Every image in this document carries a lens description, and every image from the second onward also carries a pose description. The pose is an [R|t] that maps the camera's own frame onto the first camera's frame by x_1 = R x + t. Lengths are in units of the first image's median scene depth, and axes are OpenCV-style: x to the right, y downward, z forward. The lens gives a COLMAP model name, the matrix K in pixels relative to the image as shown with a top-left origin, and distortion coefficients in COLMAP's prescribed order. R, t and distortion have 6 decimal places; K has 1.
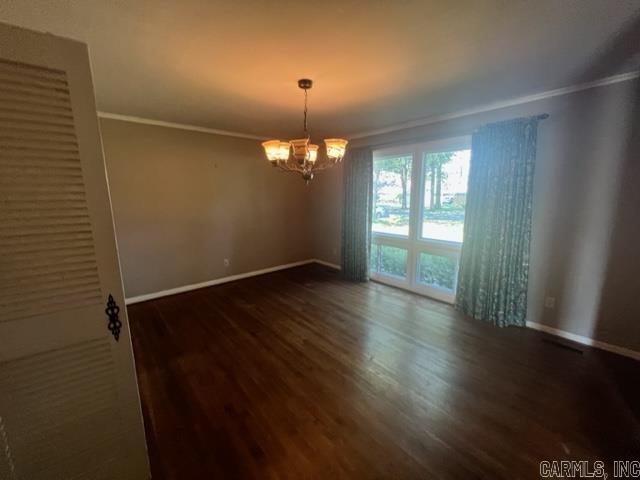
lens RADIAL K [[257.3, 0, 321.7], [0, 257.3, 237.9], [0, 0, 1]] dist [-0.003170, 0.000032]
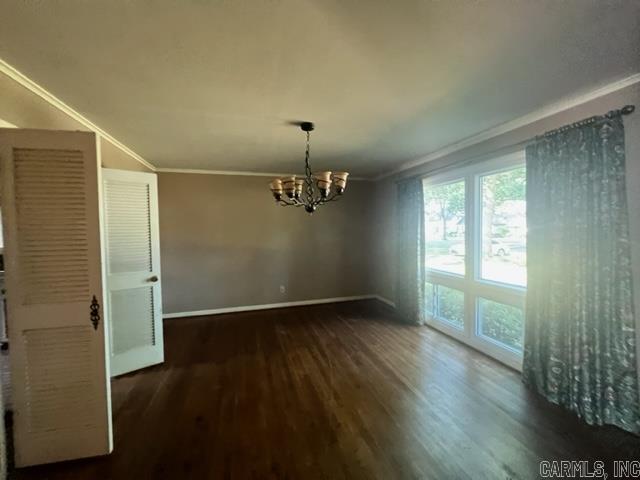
lens RADIAL K [[257.0, 0, 319.2], [0, 257.0, 238.1], [0, 0, 1]] dist [0.002099, 0.000155]
pose [[0.910983, 0.006242, -0.412396, 0.320828], [-0.060662, 0.991039, -0.119002, 0.001228], [0.407958, 0.133425, 0.903199, 0.065291]]
